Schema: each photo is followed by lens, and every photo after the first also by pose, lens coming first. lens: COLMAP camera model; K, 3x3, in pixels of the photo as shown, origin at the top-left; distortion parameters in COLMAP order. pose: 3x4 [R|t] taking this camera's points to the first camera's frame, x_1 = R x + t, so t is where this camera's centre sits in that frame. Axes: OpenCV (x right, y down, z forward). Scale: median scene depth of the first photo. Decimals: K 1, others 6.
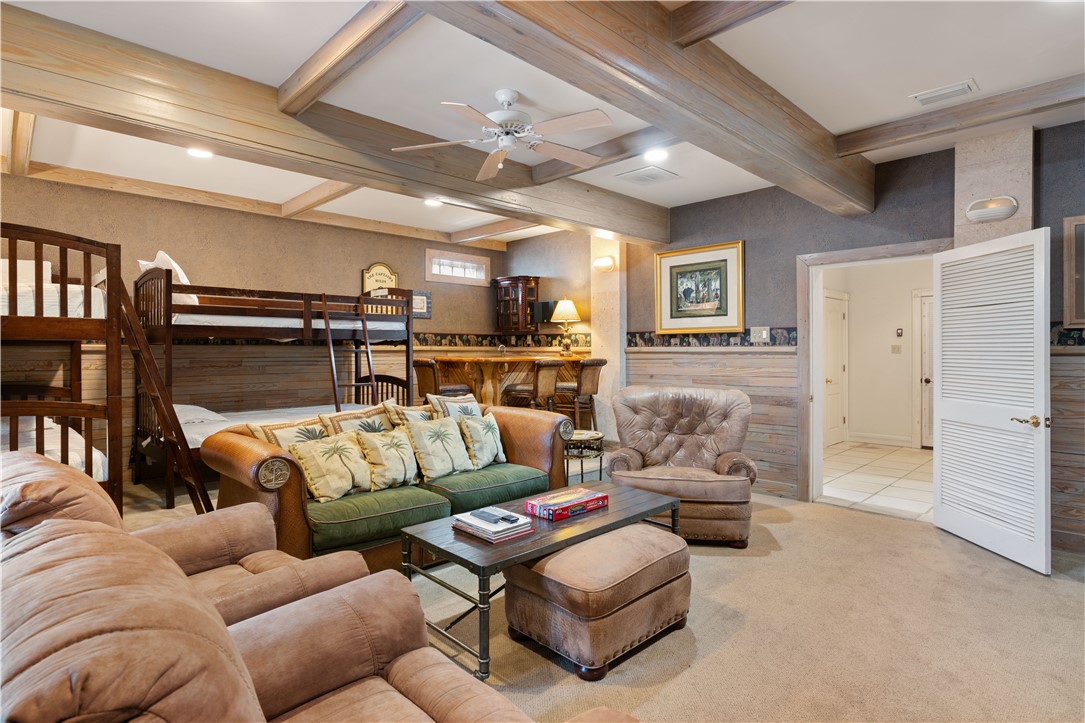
lens RADIAL K [[558.2, 0, 542.2], [0, 558.2, 351.1], [0, 0, 1]] dist [-0.025247, 0.000042]
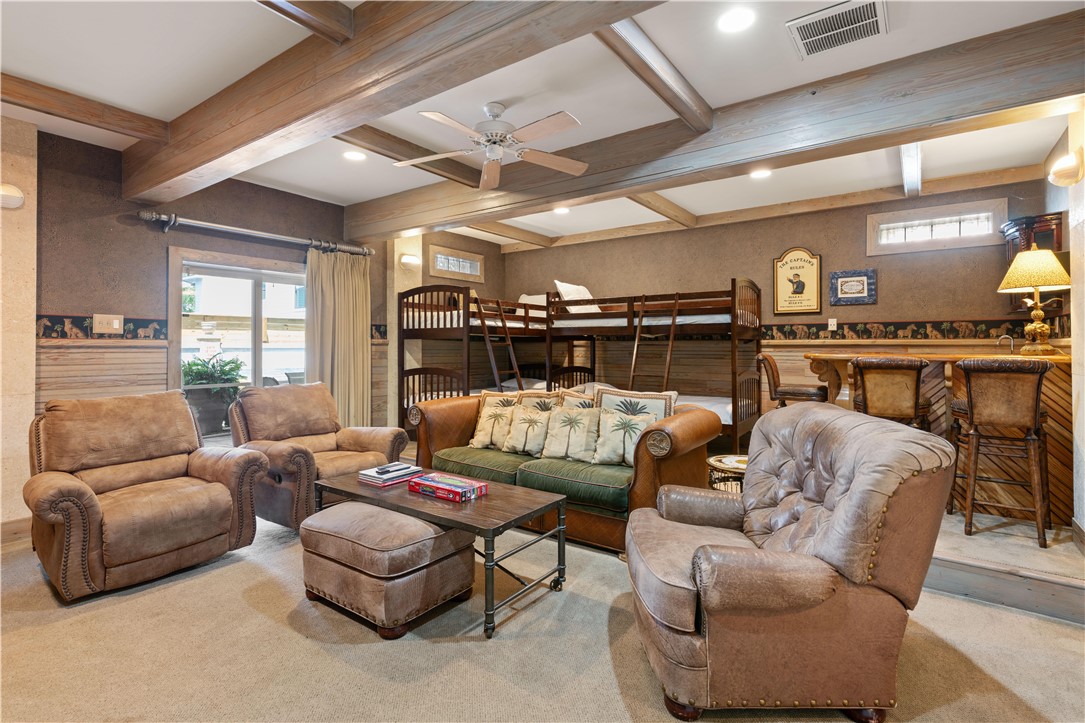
lens RADIAL K [[523.0, 0, 541.4], [0, 523.0, 346.5], [0, 0, 1]] dist [0.001675, 0.000267]
pose [[0.175733, -0.000083, -0.984438, 0.534861], [-0.001935, 0.999998, -0.000430, 0.003253], [0.984436, 0.001981, 0.175732, 0.505254]]
